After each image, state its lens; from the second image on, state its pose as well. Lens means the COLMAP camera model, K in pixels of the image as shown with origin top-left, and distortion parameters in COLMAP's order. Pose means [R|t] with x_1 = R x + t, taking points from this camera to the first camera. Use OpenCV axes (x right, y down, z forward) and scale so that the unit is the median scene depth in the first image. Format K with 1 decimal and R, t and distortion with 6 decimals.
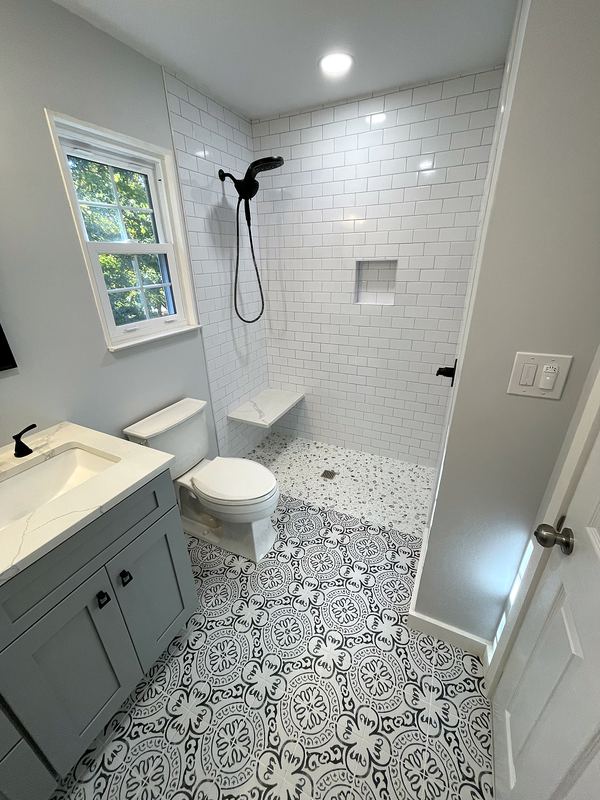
lens RADIAL K [[320.2, 0, 299.1], [0, 320.2, 400.9], [0, 0, 1]] dist [-0.004566, -0.000971]
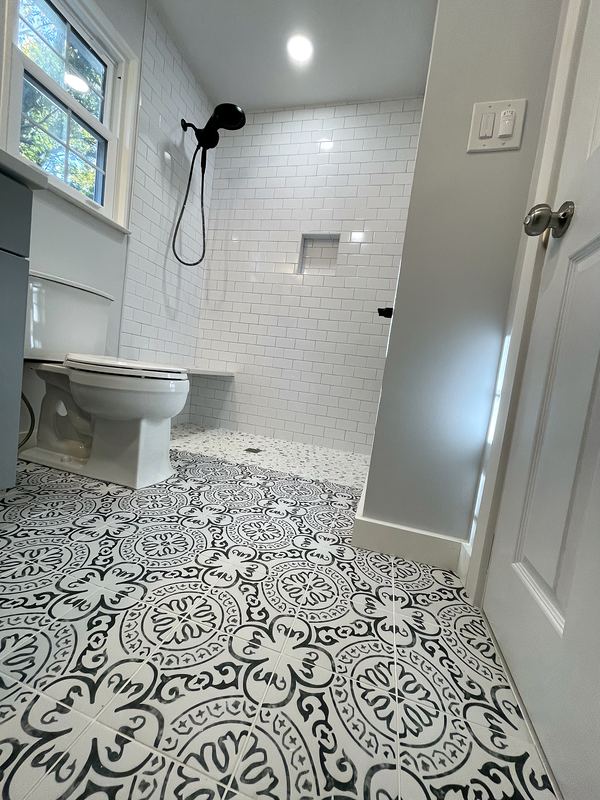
lens RADIAL K [[320.2, 0, 298.6], [0, 320.2, 400.7], [0, 0, 1]] dist [-0.004566, -0.000971]
pose [[0.972790, 0.130434, 0.191485, 0.069244], [-0.064401, 0.946134, -0.317305, 0.766928], [-0.222558, 0.296340, 0.928790, 0.357686]]
